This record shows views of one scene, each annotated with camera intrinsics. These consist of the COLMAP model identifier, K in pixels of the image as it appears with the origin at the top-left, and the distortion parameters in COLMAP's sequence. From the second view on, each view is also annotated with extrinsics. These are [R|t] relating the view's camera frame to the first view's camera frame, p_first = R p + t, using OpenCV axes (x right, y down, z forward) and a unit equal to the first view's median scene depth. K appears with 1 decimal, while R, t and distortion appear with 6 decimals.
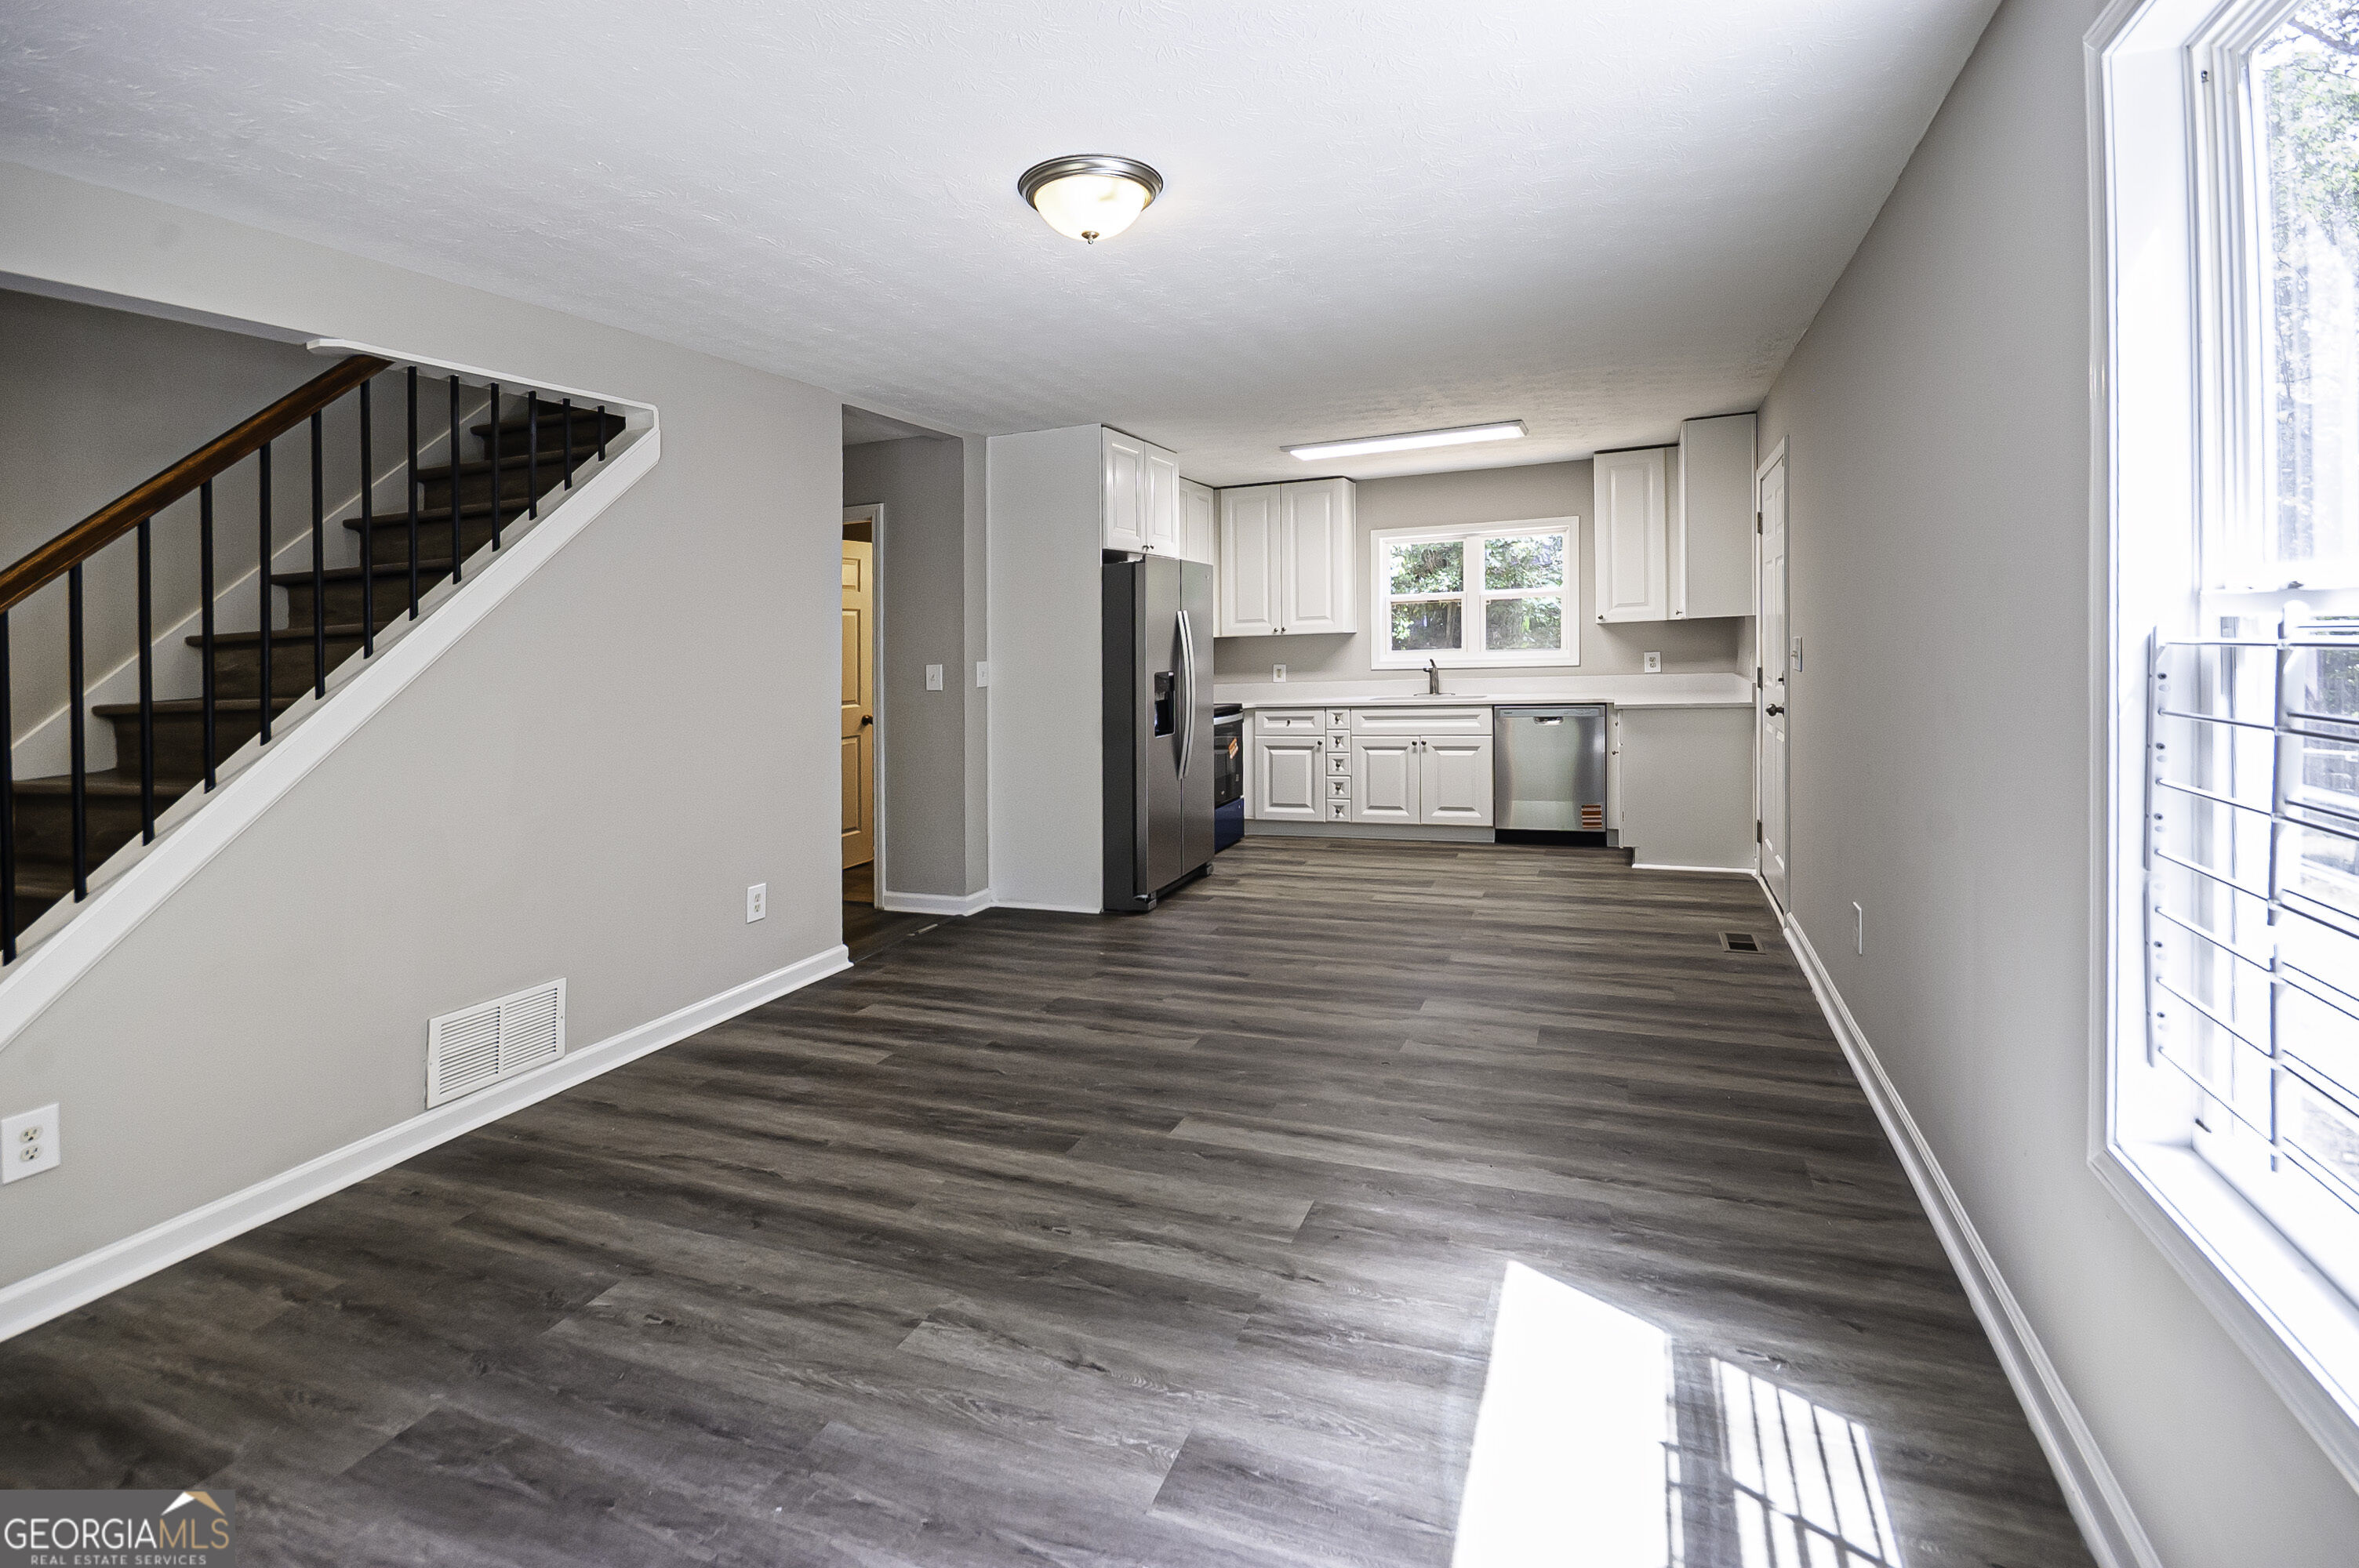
lens RADIAL K [[1038.5, 0, 1242.8], [0, 1038.5, 661.6], [0, 0, 1]] dist [0.003090, -0.000024]
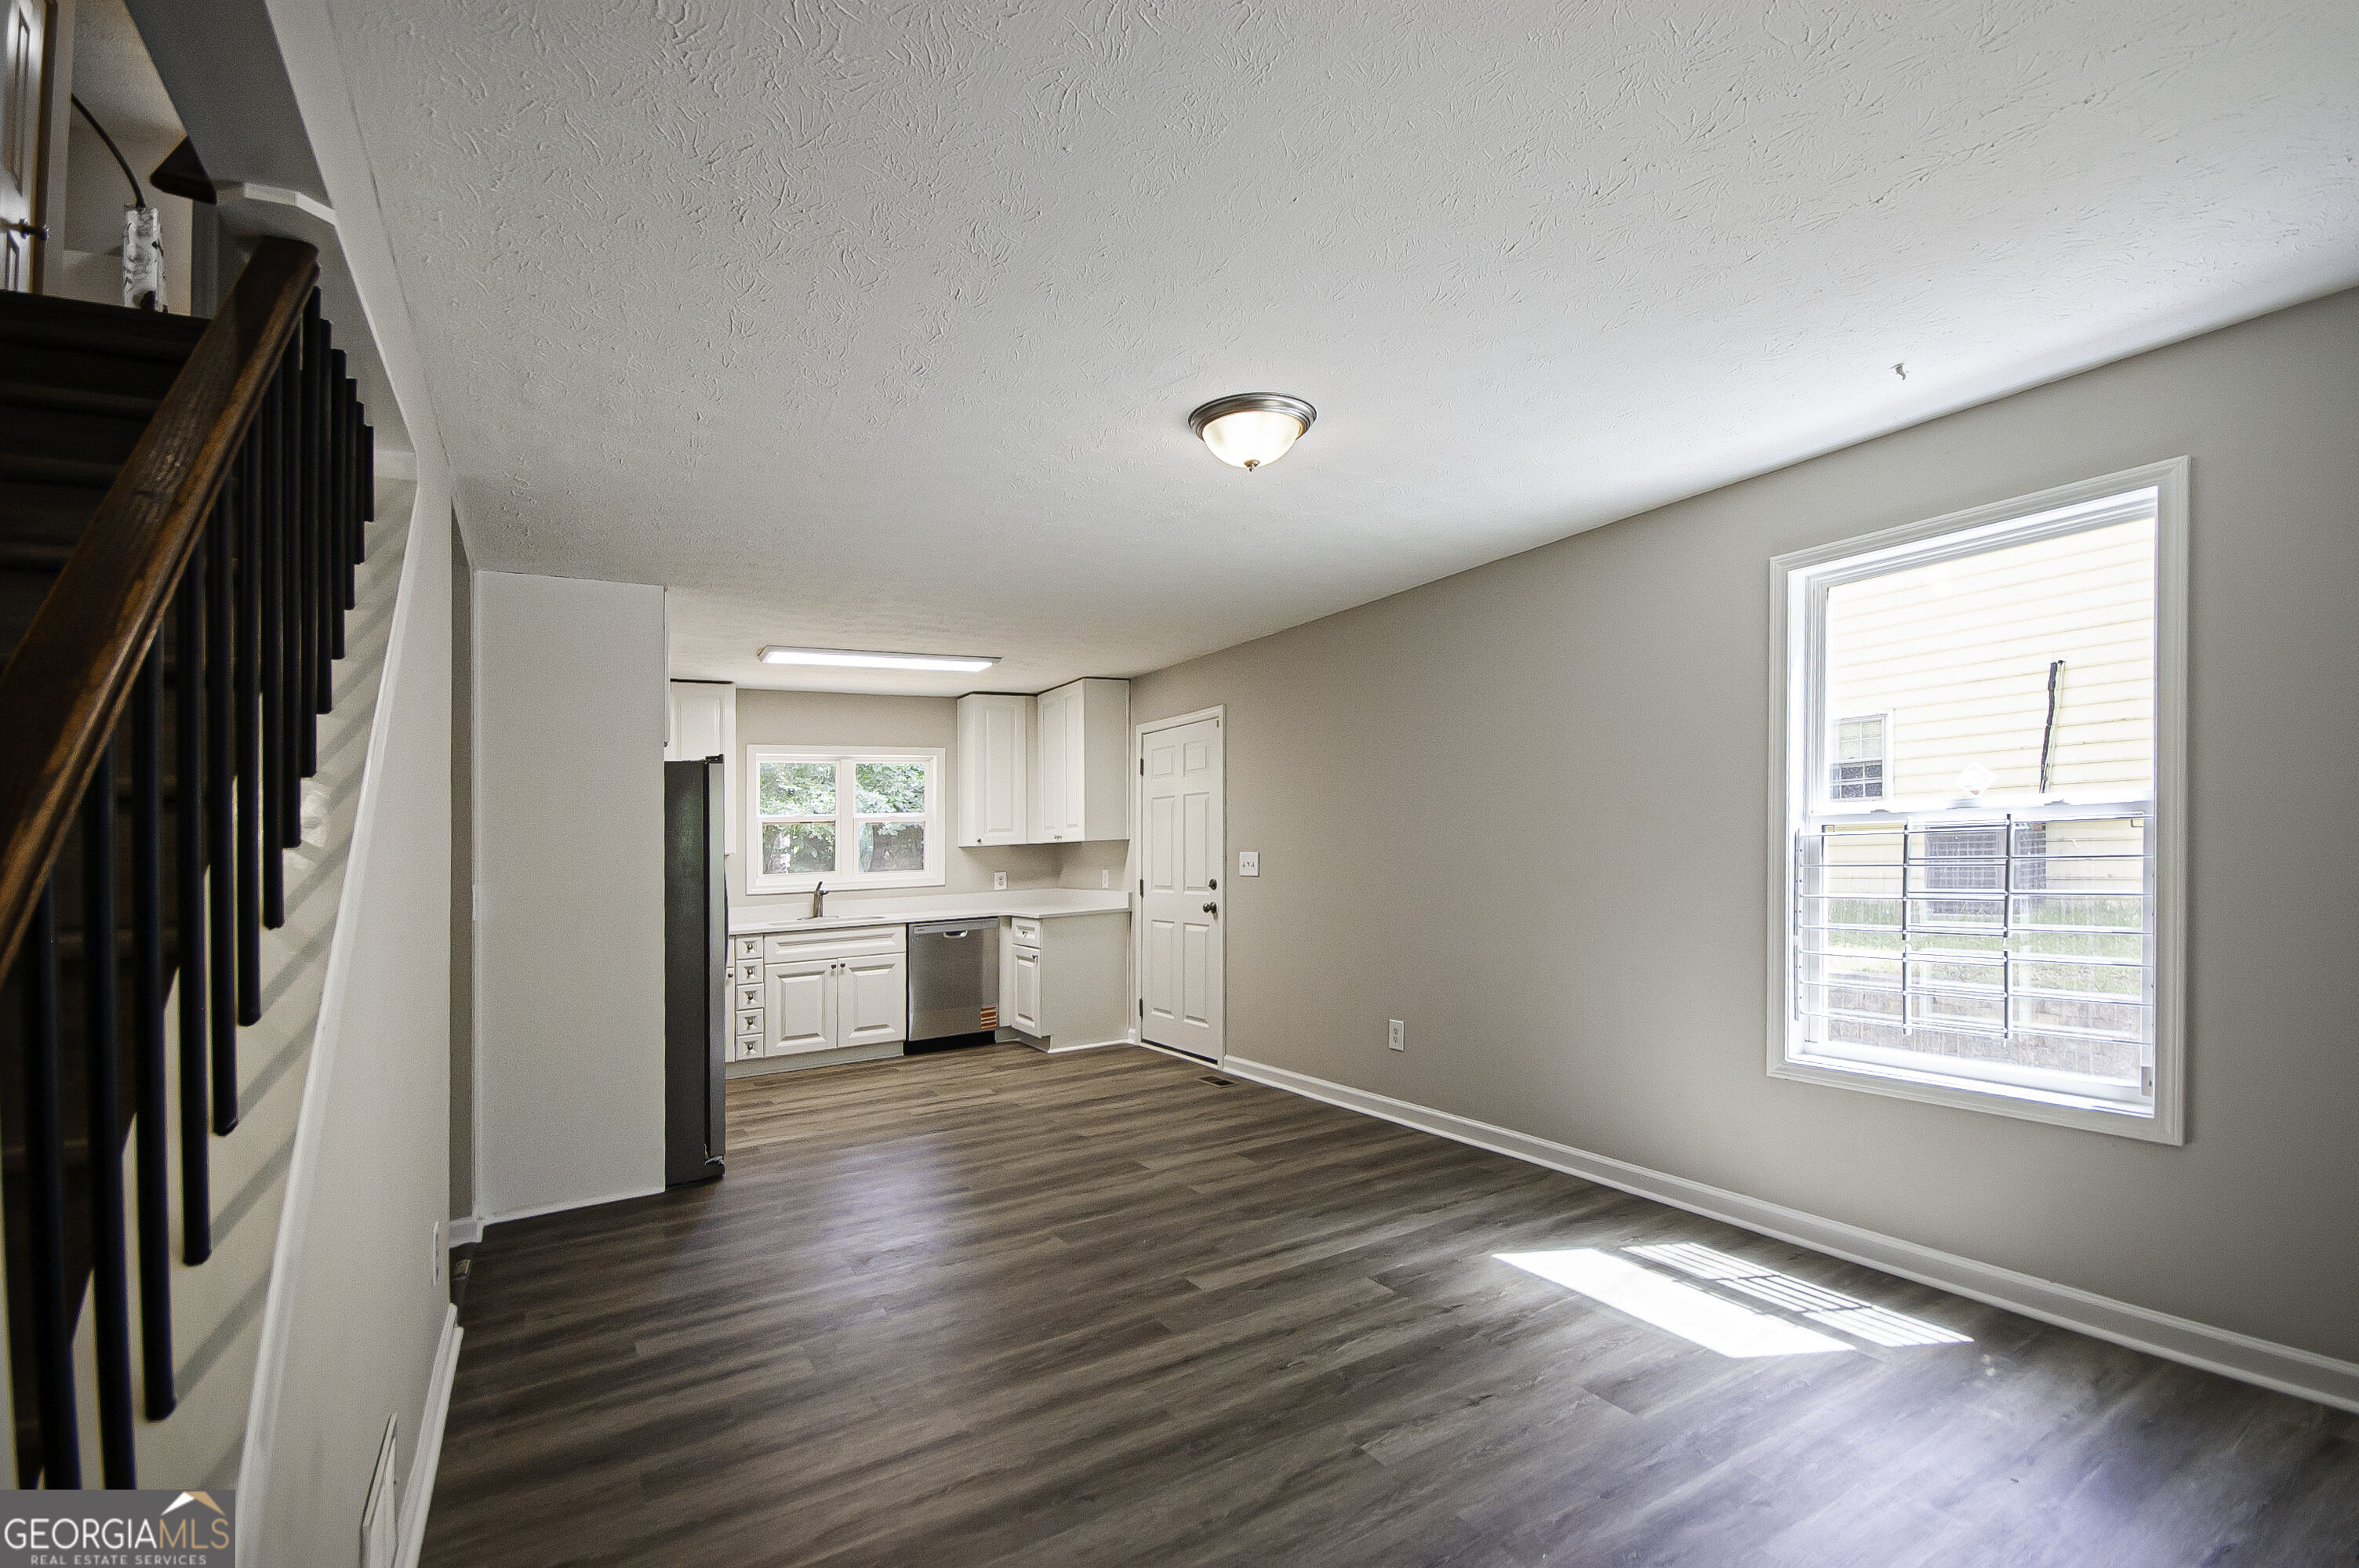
lens RADIAL K [[1023.7, 0, 1166.3], [0, 1023.7, 916.4], [0, 0, 1]] dist [0.001867, -0.000207]
pose [[0.627657, -0.042352, 0.777337, -0.865729], [0.029318, 0.999097, 0.030762, 0.024412], [-0.777938, 0.003482, 0.628332, 0.330064]]
